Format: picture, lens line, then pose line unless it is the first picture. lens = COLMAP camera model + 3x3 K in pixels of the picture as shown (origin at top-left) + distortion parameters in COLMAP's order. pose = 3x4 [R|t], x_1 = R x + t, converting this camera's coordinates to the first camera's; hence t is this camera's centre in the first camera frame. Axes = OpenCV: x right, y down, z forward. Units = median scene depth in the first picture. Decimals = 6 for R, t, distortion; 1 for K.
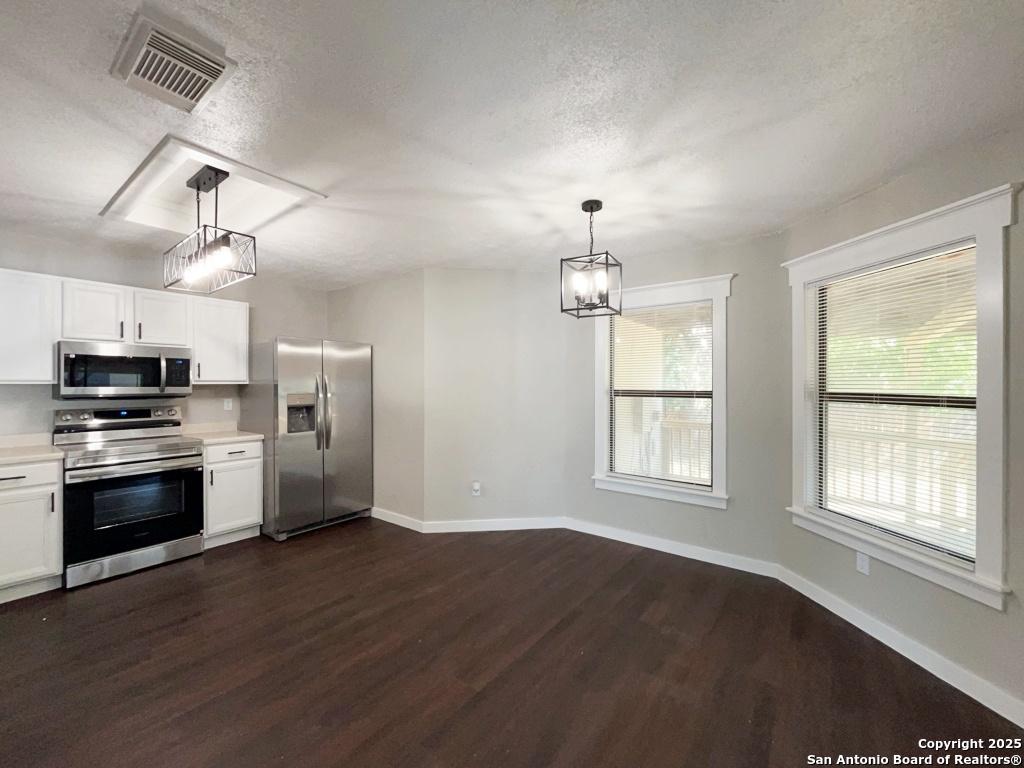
lens RADIAL K [[415.6, 0, 509.6], [0, 415.6, 383.2], [0, 0, 1]] dist [-0.000674, 0.000053]
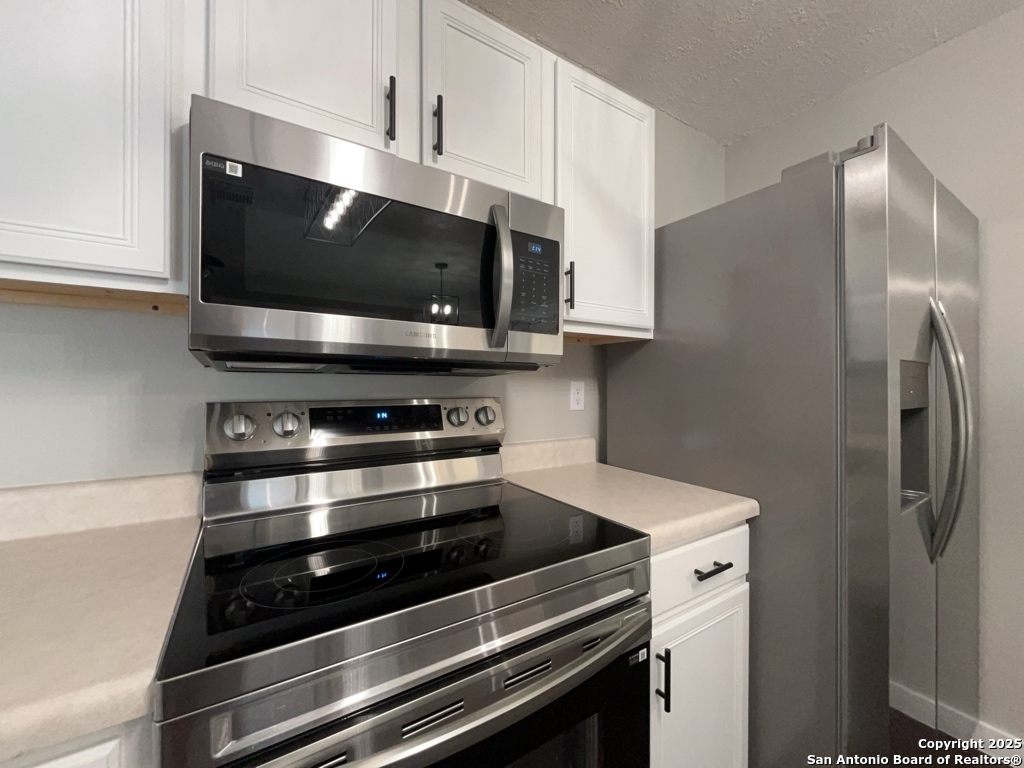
lens RADIAL K [[415.6, 0, 508.5], [0, 415.6, 382.6], [0, 0, 1]] dist [-0.000674, 0.000053]
pose [[0.932145, 0.011248, -0.361911, -0.727130], [-0.008295, 0.999918, 0.009713, 0.042468], [0.361991, -0.006052, 0.932162, 0.739122]]
